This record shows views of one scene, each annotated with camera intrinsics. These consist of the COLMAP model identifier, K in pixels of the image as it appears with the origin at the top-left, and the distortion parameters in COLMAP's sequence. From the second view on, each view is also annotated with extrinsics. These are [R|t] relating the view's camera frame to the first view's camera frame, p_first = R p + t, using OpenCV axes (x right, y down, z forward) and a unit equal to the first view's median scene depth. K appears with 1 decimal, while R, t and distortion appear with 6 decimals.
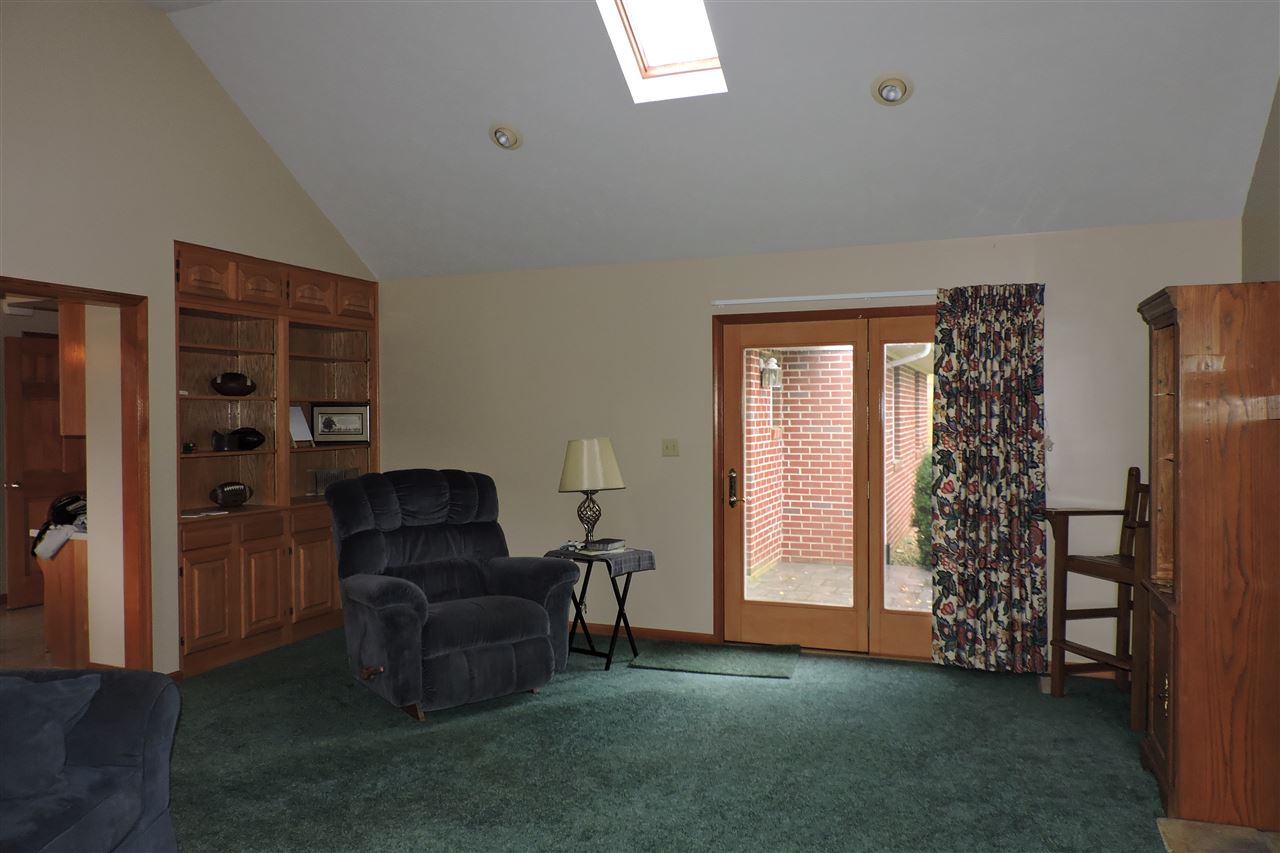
lens RADIAL K [[908.2, 0, 640.0], [0, 908.2, 426.5], [0, 0, 1]] dist [-0.028519, 0.003375]
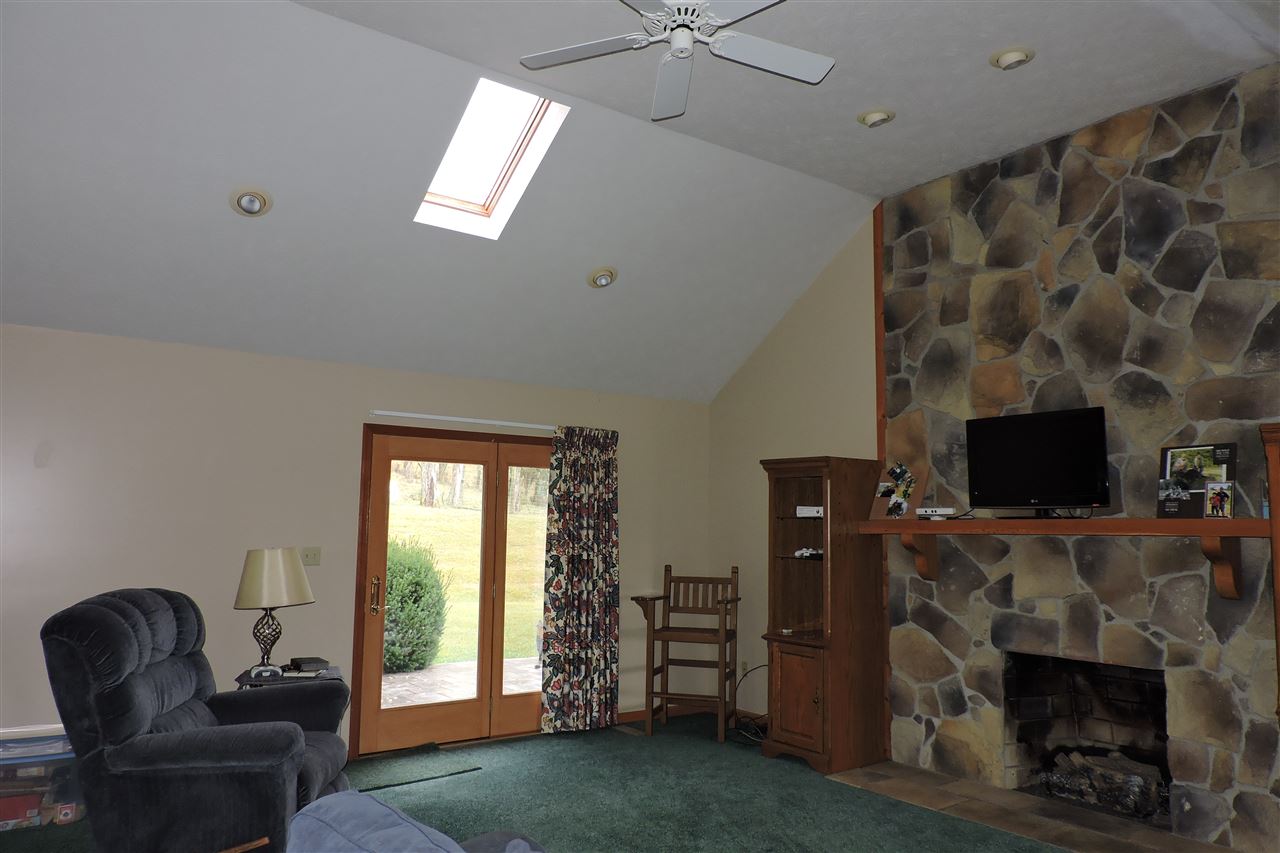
lens RADIAL K [[908.2, 0, 640.0], [0, 908.2, 426.5], [0, 0, 1]] dist [-0.028519, 0.003375]
pose [[0.535829, 0.107707, 0.837428, -0.671328], [-0.005013, 0.992218, -0.124408, 0.005465], [-0.844311, 0.062463, 0.532200, 0.228328]]
